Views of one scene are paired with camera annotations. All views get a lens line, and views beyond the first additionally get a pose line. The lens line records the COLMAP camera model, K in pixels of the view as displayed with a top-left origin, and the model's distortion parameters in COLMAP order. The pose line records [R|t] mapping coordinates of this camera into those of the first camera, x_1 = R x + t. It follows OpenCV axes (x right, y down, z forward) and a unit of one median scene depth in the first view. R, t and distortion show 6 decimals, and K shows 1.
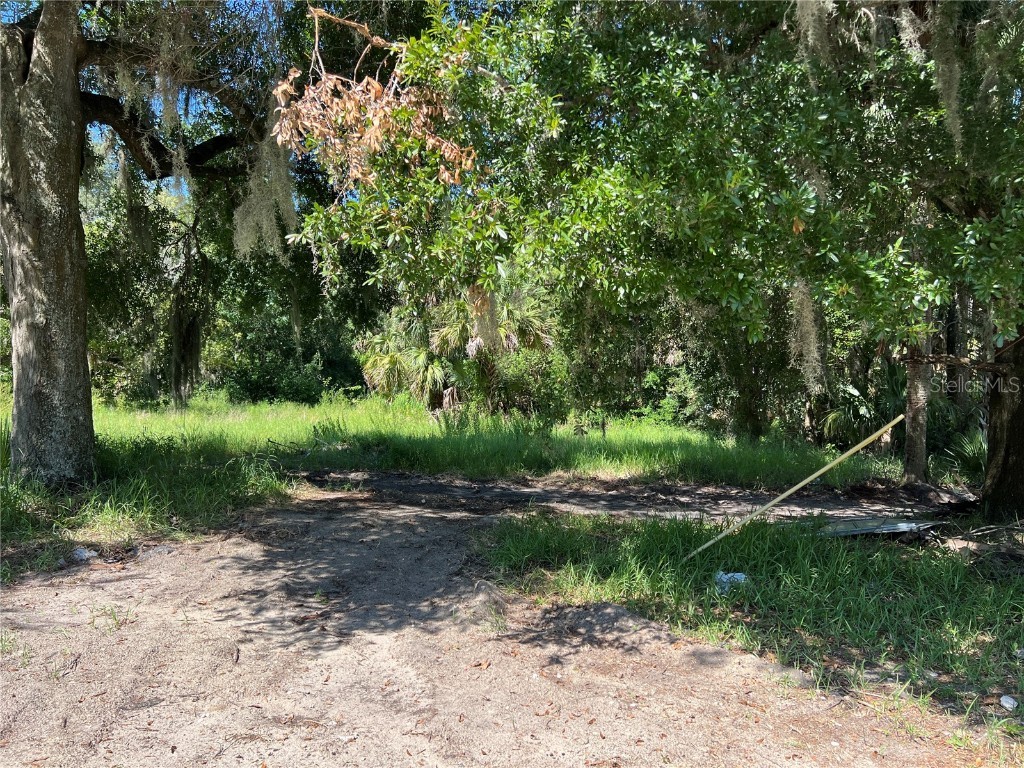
lens RADIAL K [[762.0, 0, 524.8], [0, 762.0, 383.8], [0, 0, 1]] dist [0.089025, -0.106989]
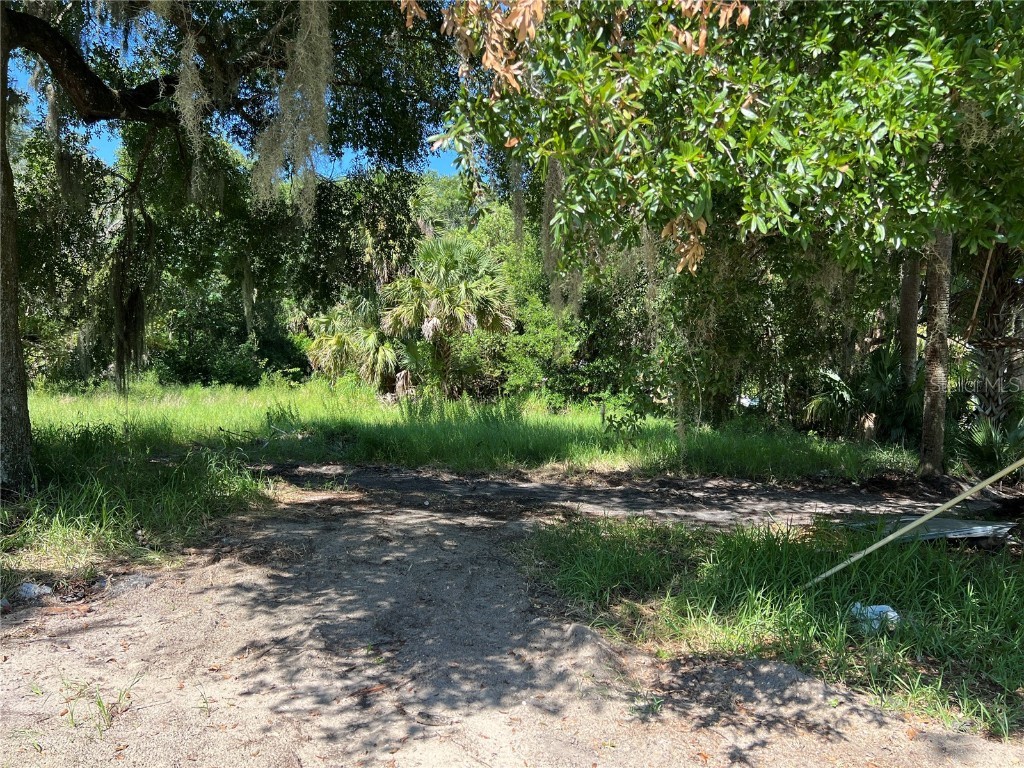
lens RADIAL K [[762.1, 0, 514.7], [0, 762.1, 394.8], [0, 0, 1]] dist [0.092400, -0.111597]
pose [[0.997080, 0.002474, 0.076325, -0.071740], [-0.005267, 0.999323, 0.036410, -0.000259], [-0.076184, -0.036706, 0.996418, 0.098364]]
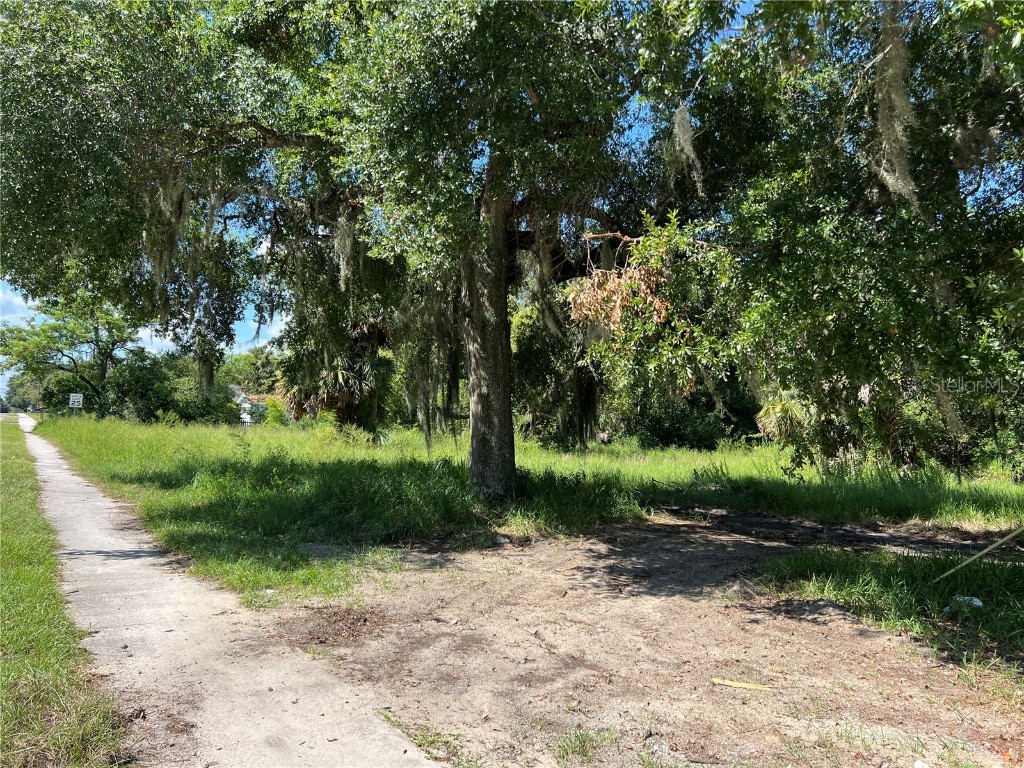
lens RADIAL K [[762.0, 0, 524.8], [0, 762.0, 383.8], [0, 0, 1]] dist [0.089025, -0.106989]
pose [[0.859941, -0.032079, -0.509385, 0.126398], [0.000648, 0.998091, -0.061762, -0.001557], [0.510394, 0.052782, 0.858320, -0.152170]]
